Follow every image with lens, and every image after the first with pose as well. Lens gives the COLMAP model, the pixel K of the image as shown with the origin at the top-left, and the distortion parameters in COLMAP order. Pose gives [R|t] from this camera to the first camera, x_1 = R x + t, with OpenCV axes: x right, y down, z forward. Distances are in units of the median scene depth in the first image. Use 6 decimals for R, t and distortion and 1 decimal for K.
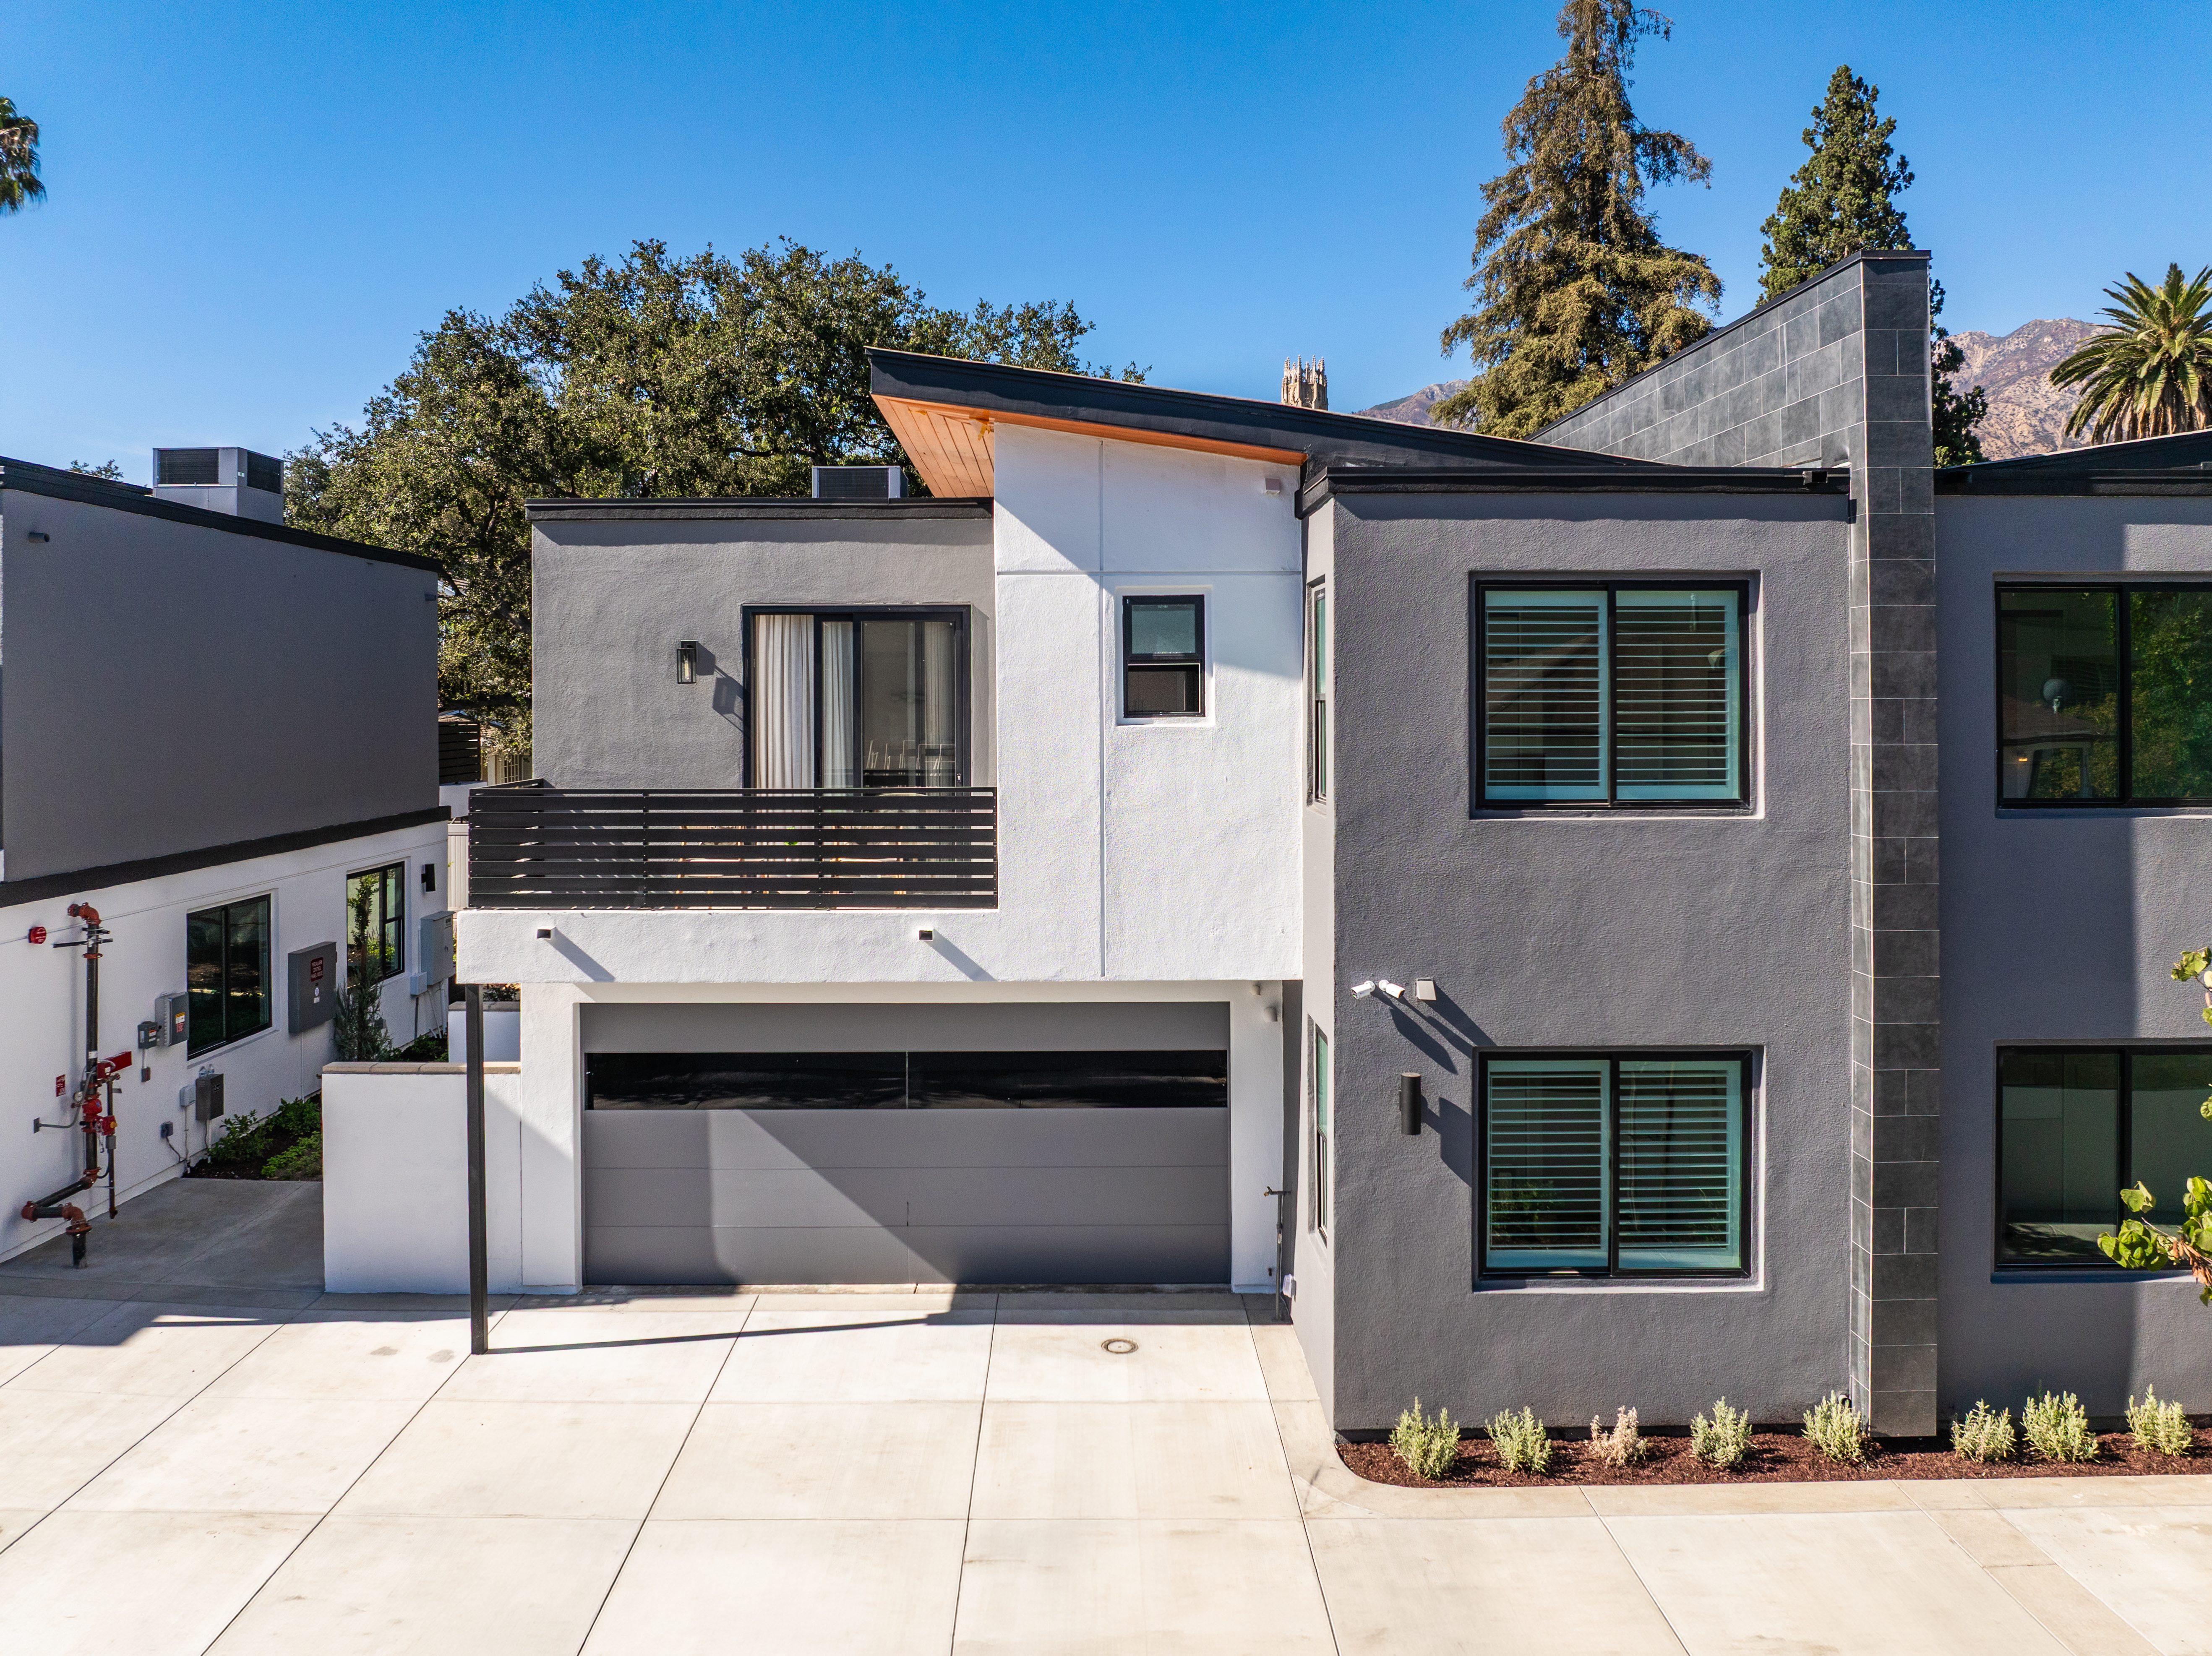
lens RADIAL K [[1587.9, 0, 1086.9], [0, 1587.9, 702.0], [0, 0, 1]] dist [-0.047271, 0.019824]
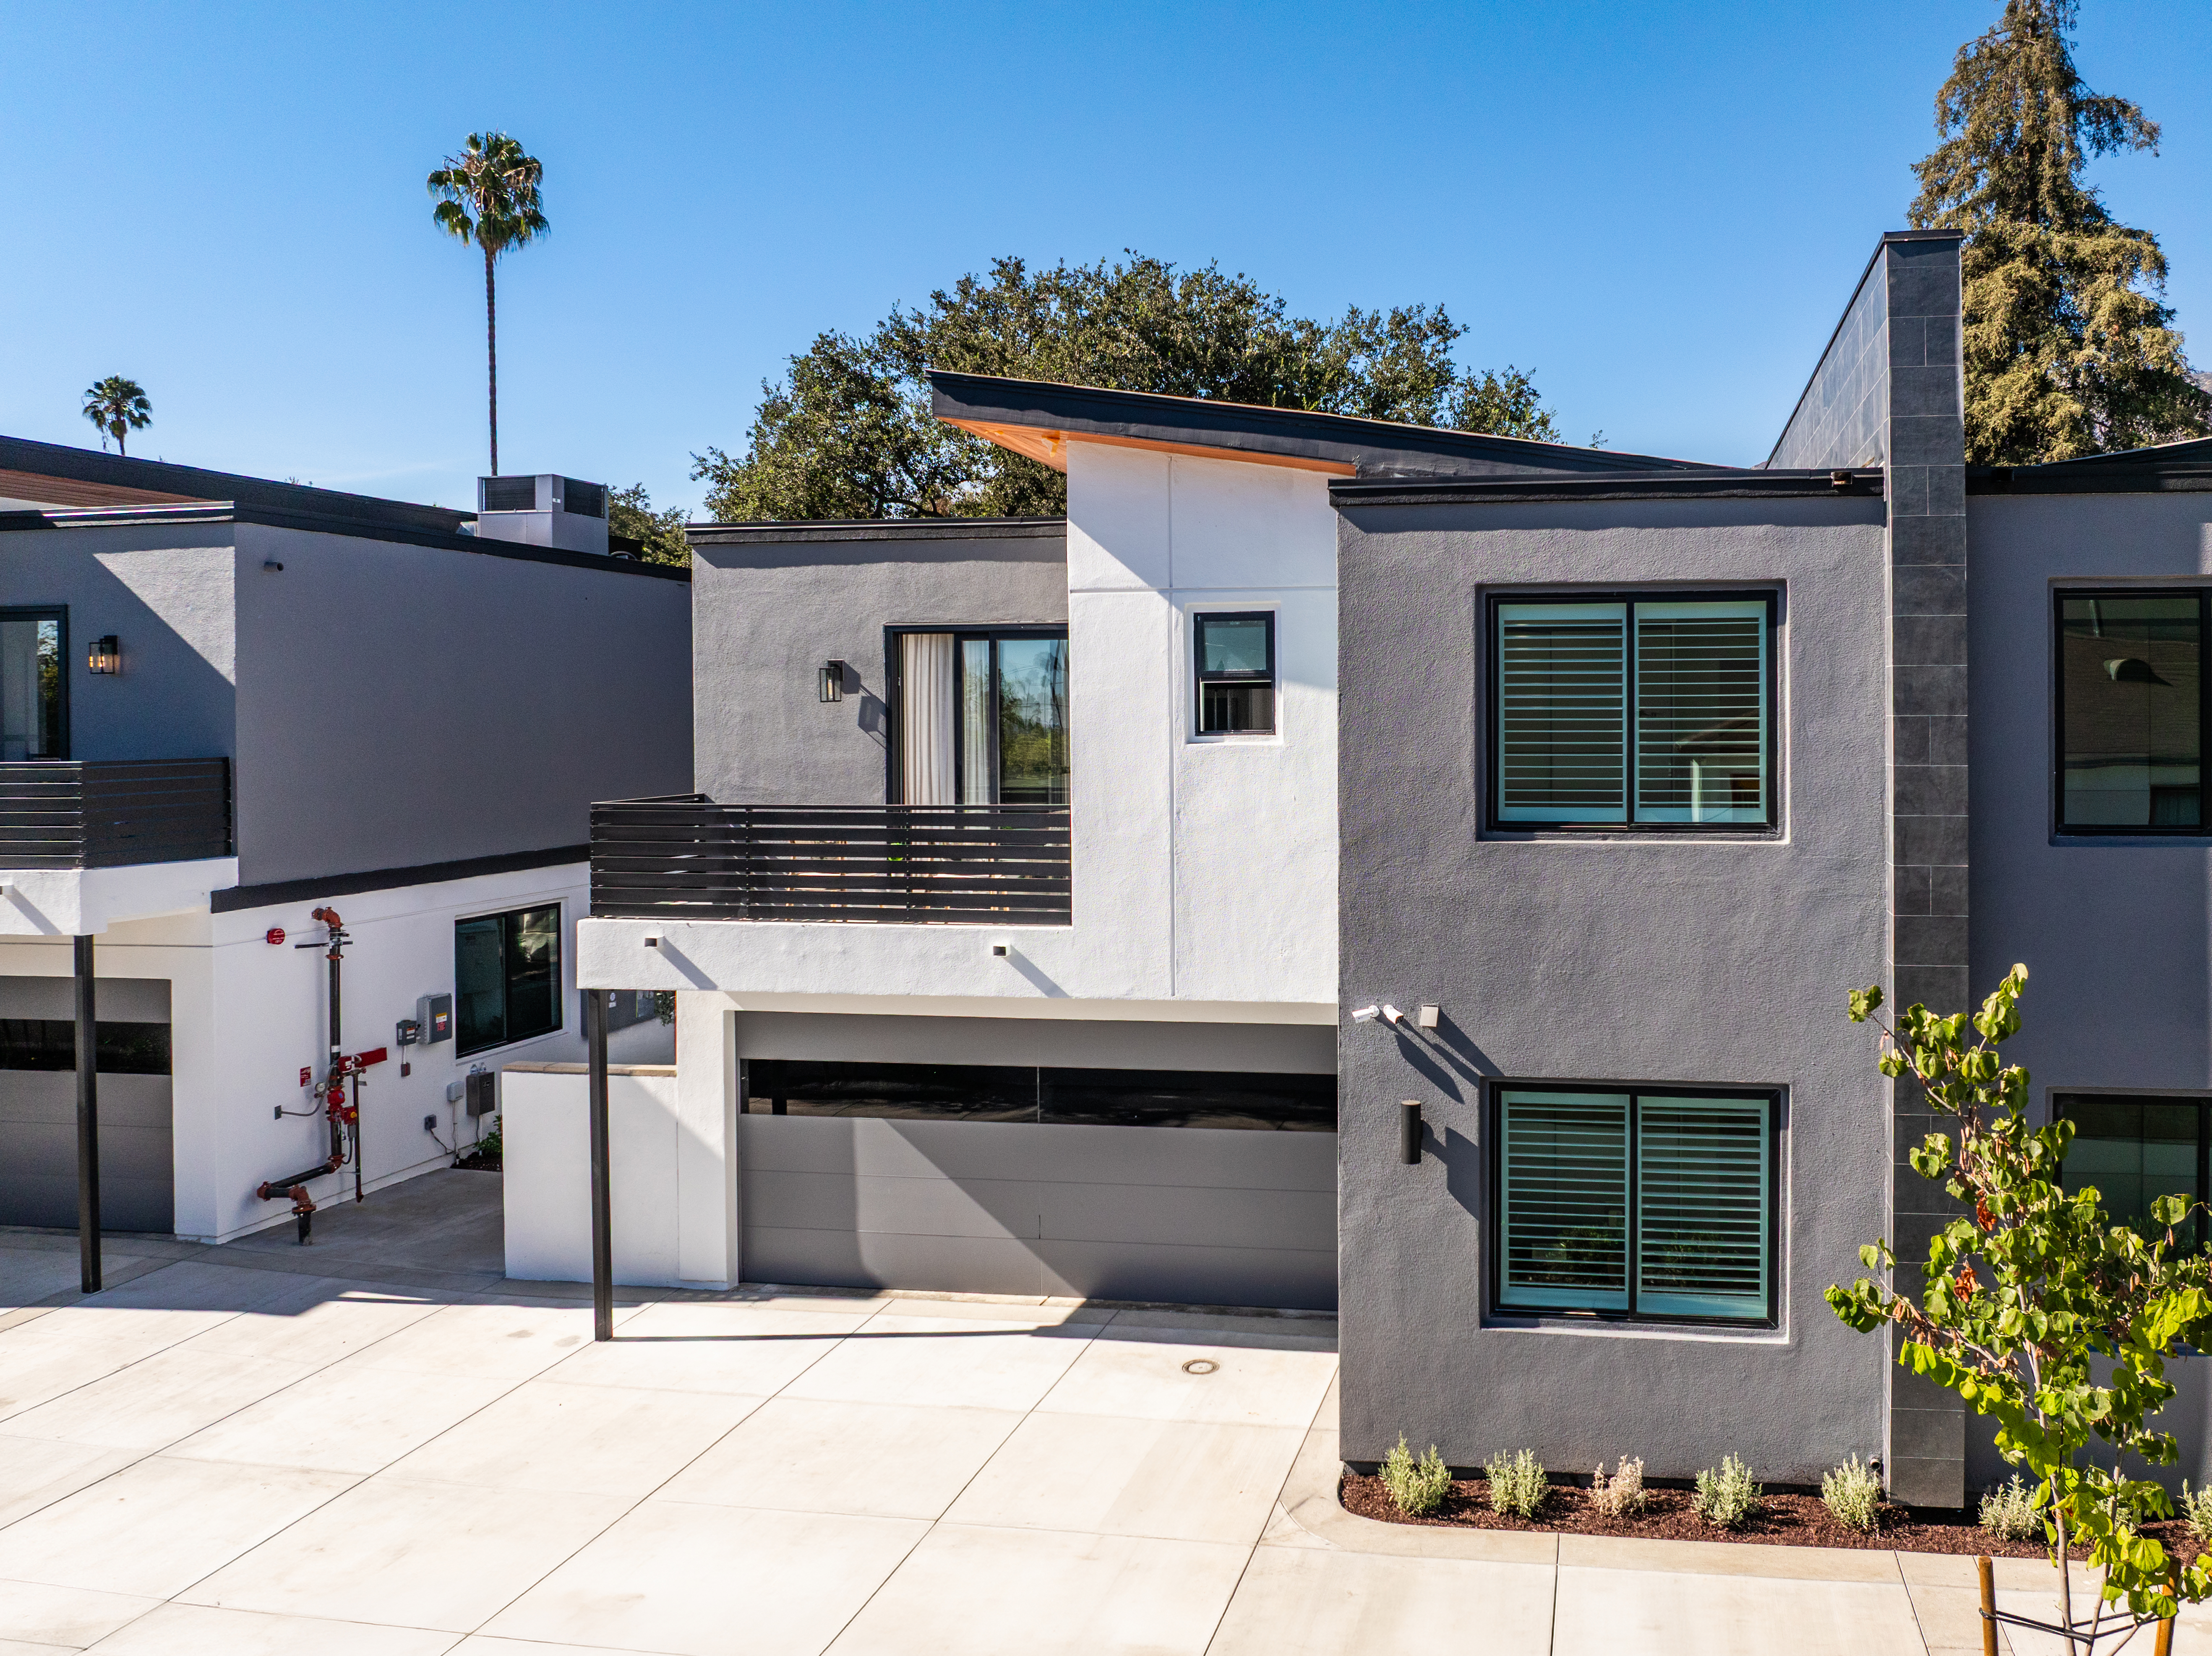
lens RADIAL K [[1644.3, 0, 1458.6], [0, 1644.3, 744.3], [0, 0, 1]] dist [-0.033654, -0.000757]
pose [[0.991560, 0.001589, -0.129642, 0.319267], [0.000515, 0.999869, 0.016196, -0.001154], [0.129651, -0.016126, 0.991429, 0.003596]]
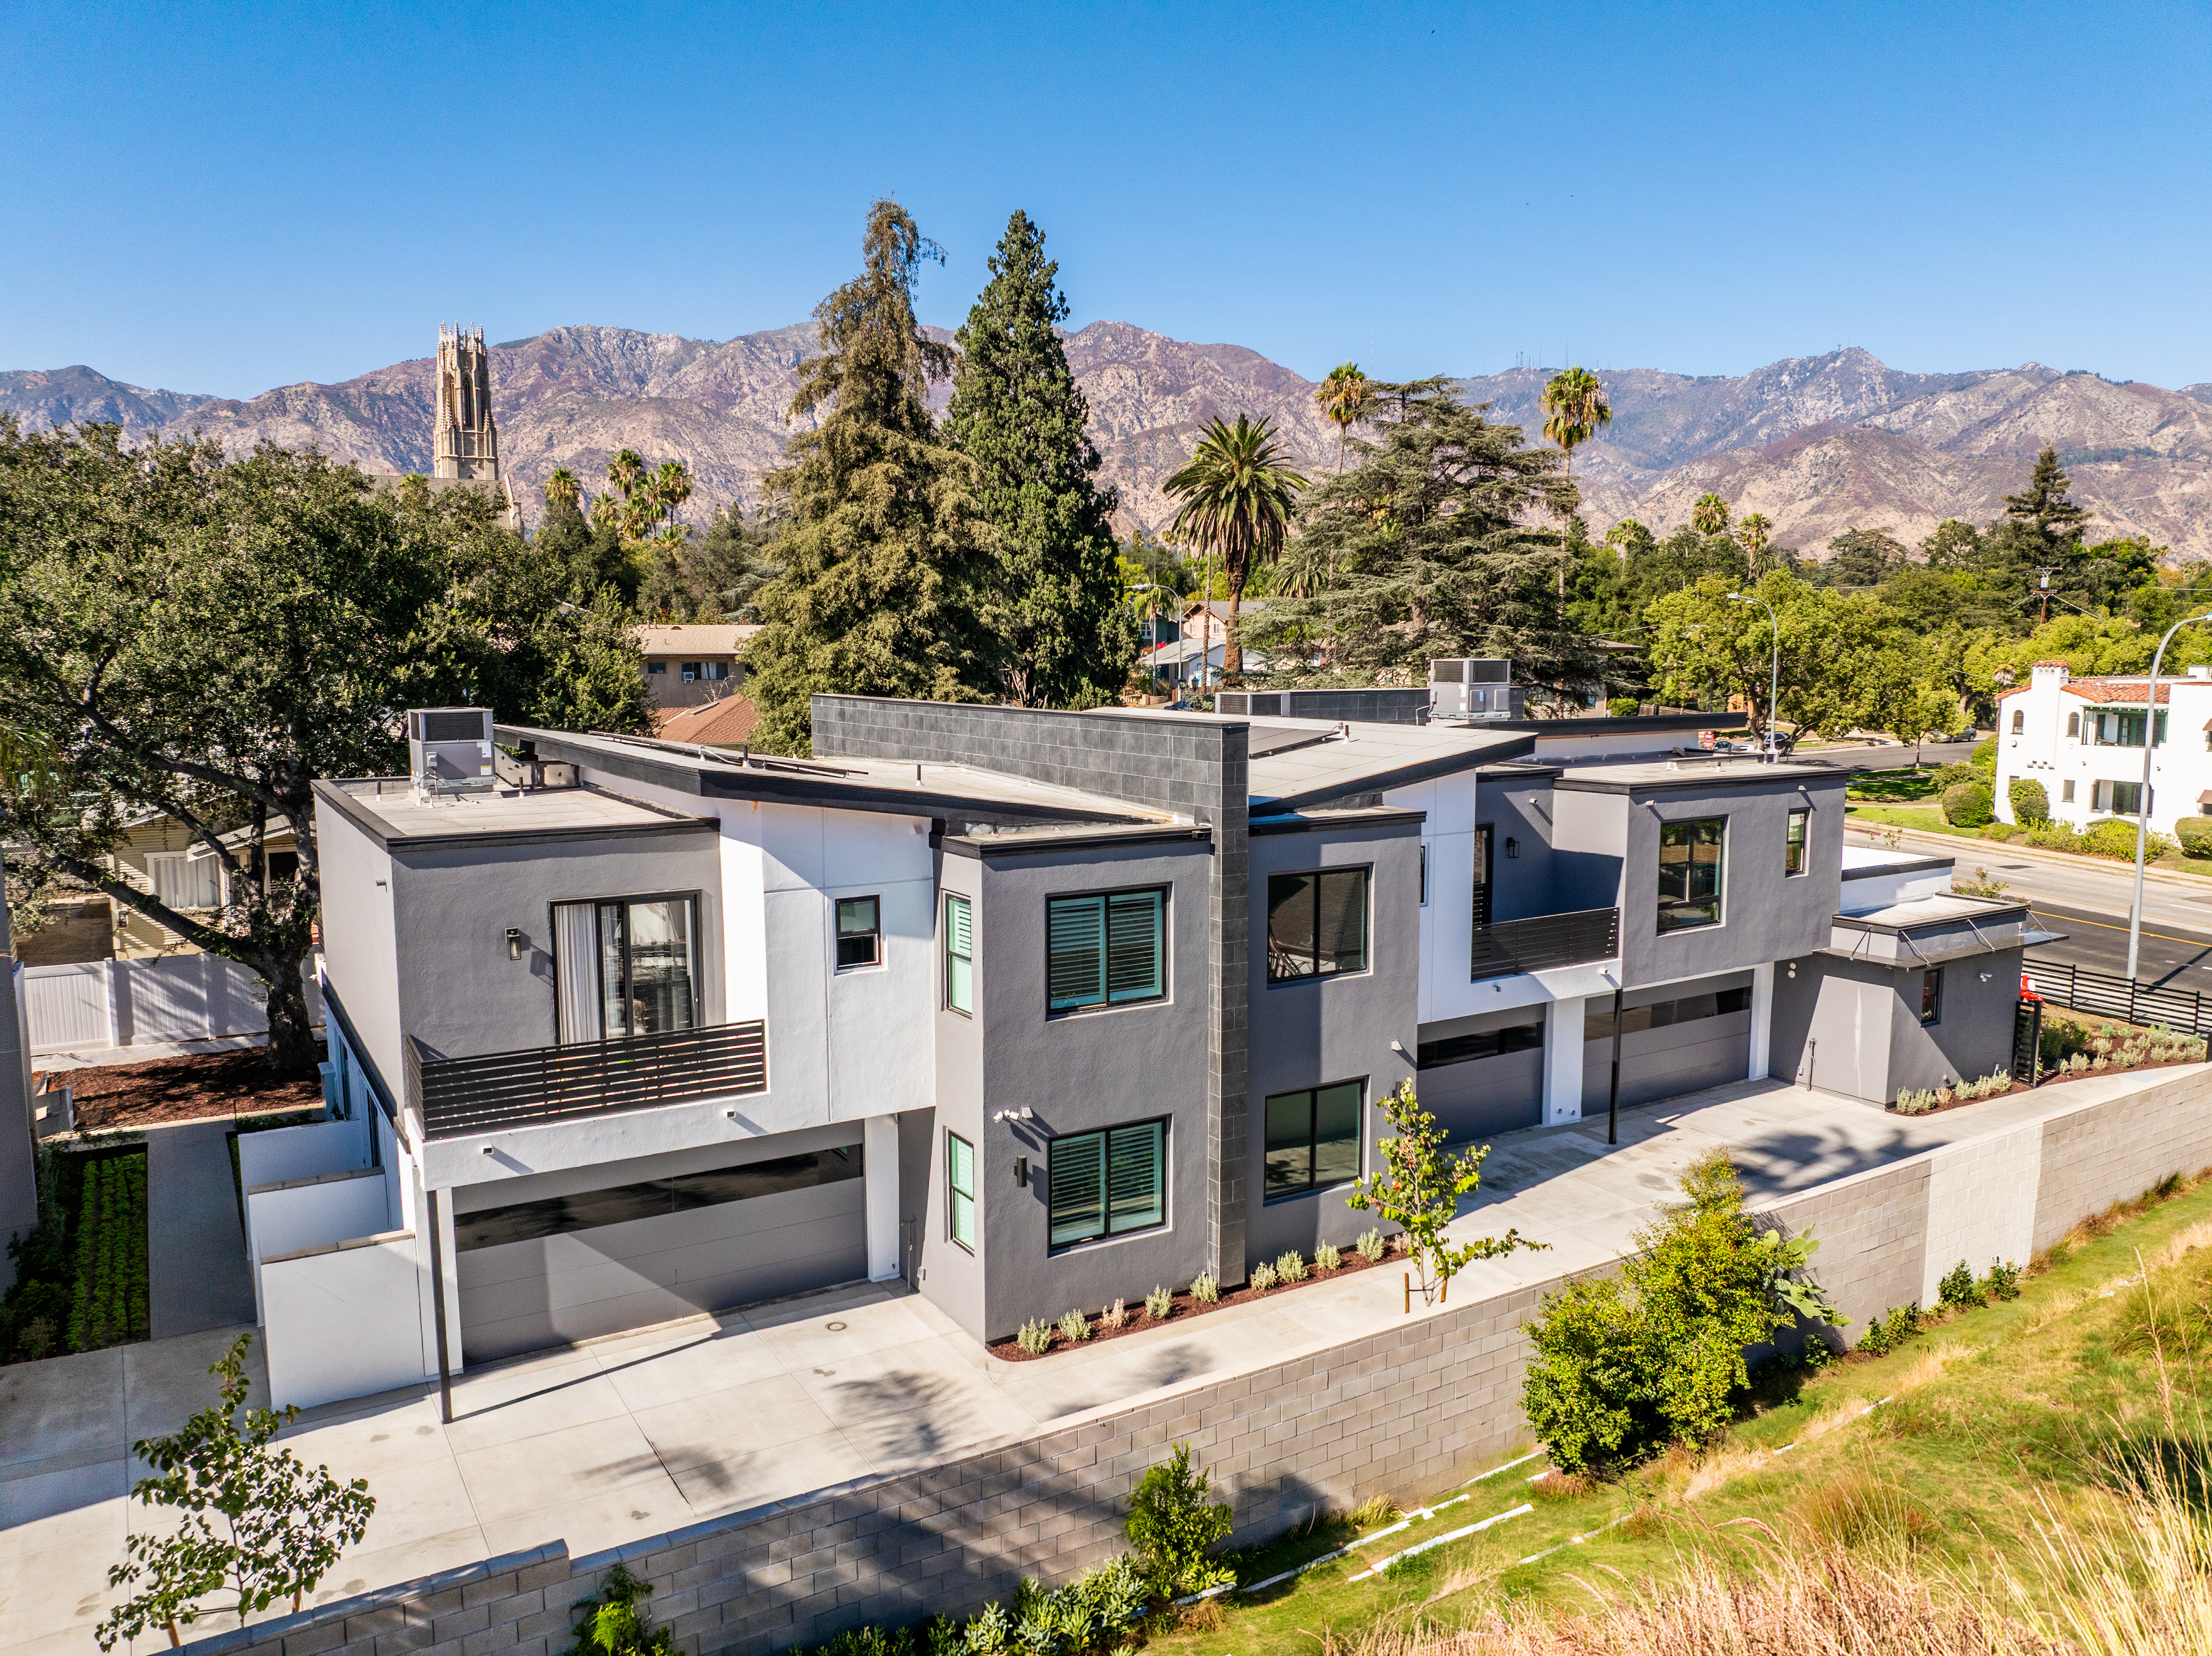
lens RADIAL K [[1587.9, 0, 1113.7], [0, 1587.9, 835.4], [0, 0, 1]] dist [-0.047271, 0.019824]
pose [[0.845436, -0.060154, 0.530678, -0.613587], [-0.007235, 0.992256, 0.124002, -0.343777], [-0.534027, -0.108675, 0.838454, -0.557181]]
